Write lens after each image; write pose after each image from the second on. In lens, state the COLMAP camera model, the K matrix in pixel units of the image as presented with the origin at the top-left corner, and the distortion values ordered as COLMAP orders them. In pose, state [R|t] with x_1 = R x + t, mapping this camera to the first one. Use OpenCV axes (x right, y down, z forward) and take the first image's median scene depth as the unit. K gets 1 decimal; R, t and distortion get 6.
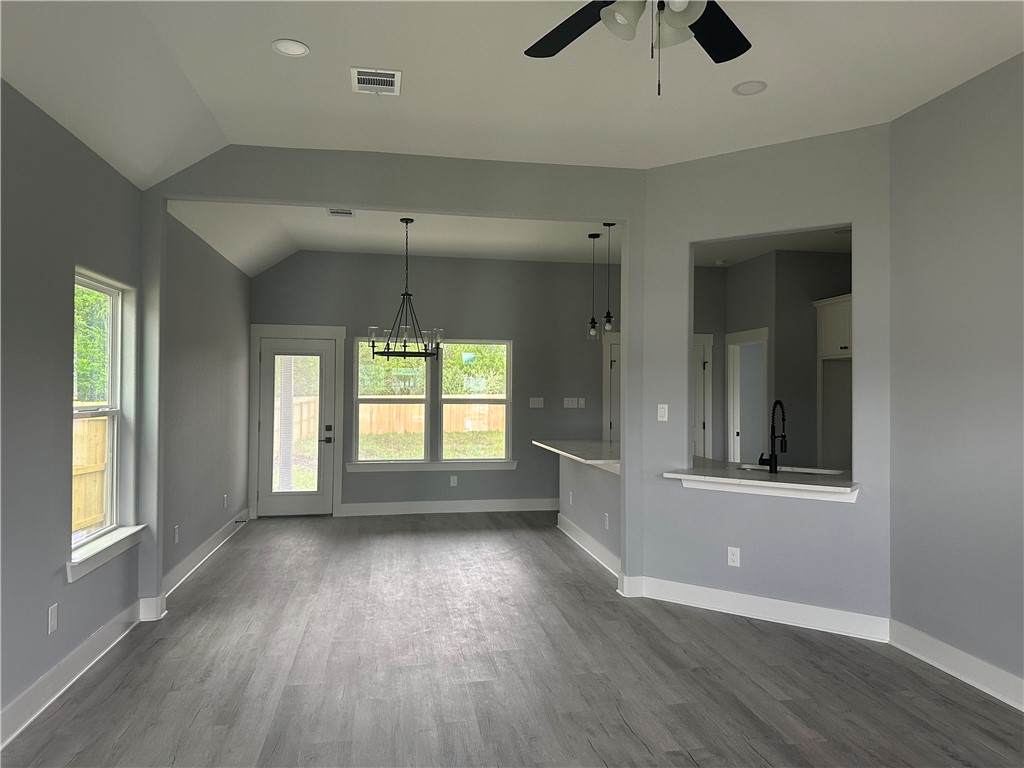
lens RADIAL K [[706.1, 0, 519.7], [0, 706.1, 376.5], [0, 0, 1]] dist [0.053930, -0.058001]
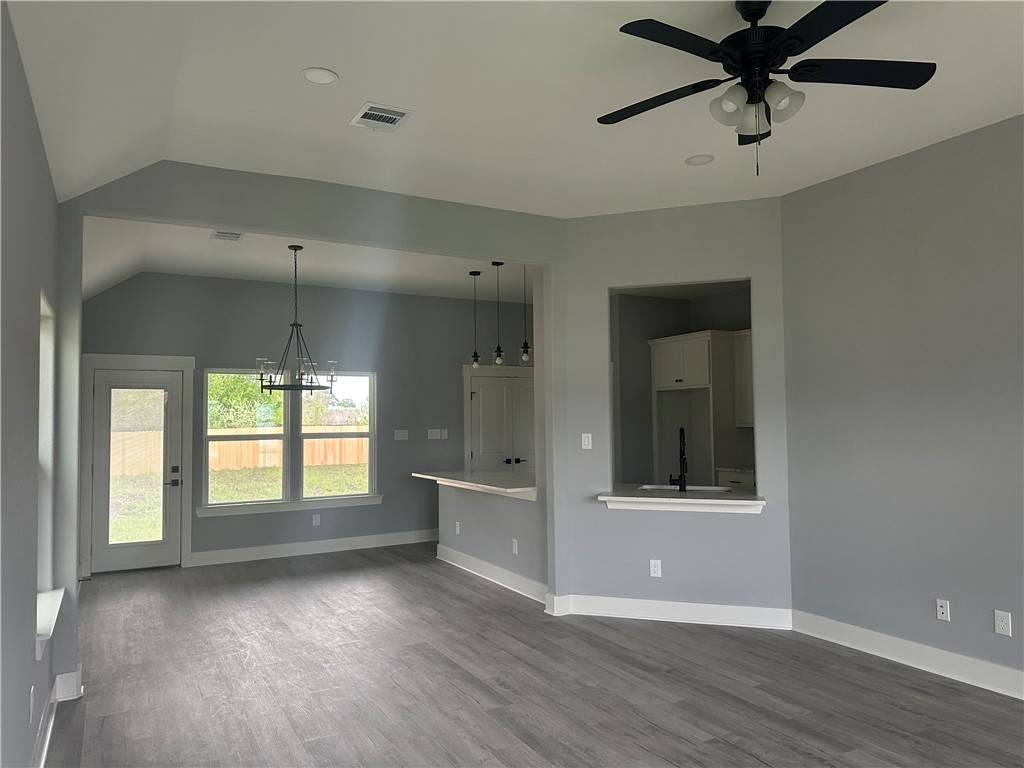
lens RADIAL K [[706.1, 0, 515.4], [0, 706.1, 382.1], [0, 0, 1]] dist [0.053930, -0.058001]
pose [[0.948034, 0.000059, 0.318170, -0.246247], [0.010986, 0.999398, -0.032917, -0.005259], [-0.317980, 0.034702, 0.947462, 0.001875]]
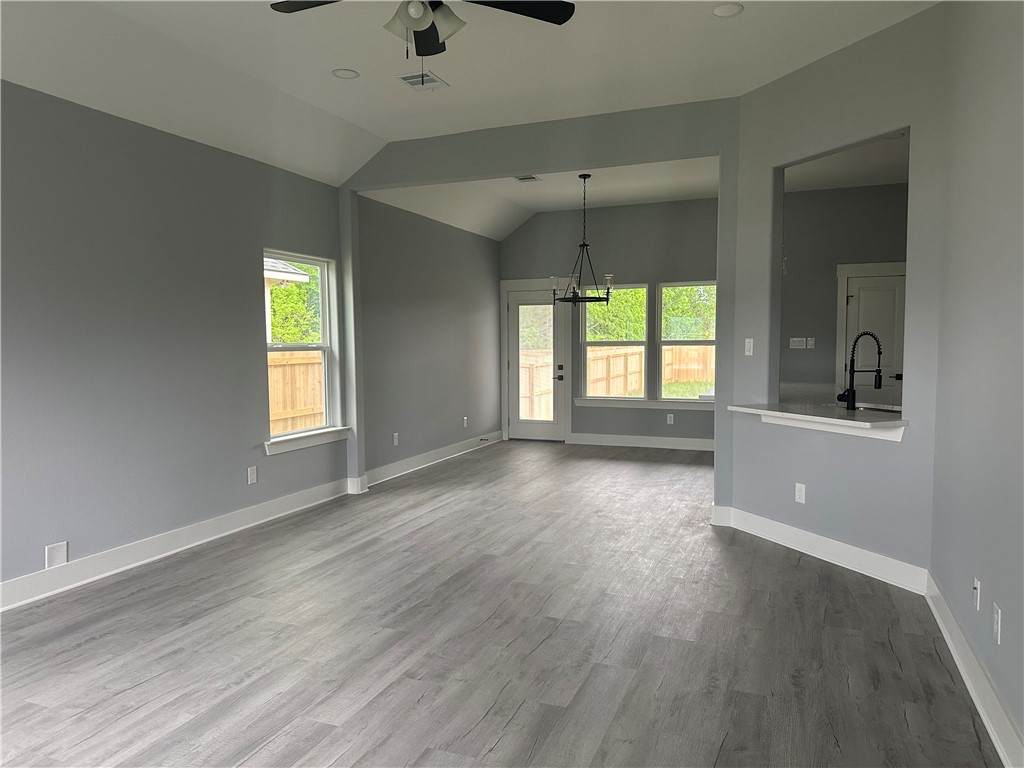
lens RADIAL K [[706.1, 0, 523.5], [0, 706.1, 386.5], [0, 0, 1]] dist [0.053930, -0.058001]
pose [[0.854359, 0.021507, -0.519239, 0.449978], [0.022568, 0.996665, 0.078417, 0.021057], [0.519194, -0.078715, 0.851024, -0.013822]]
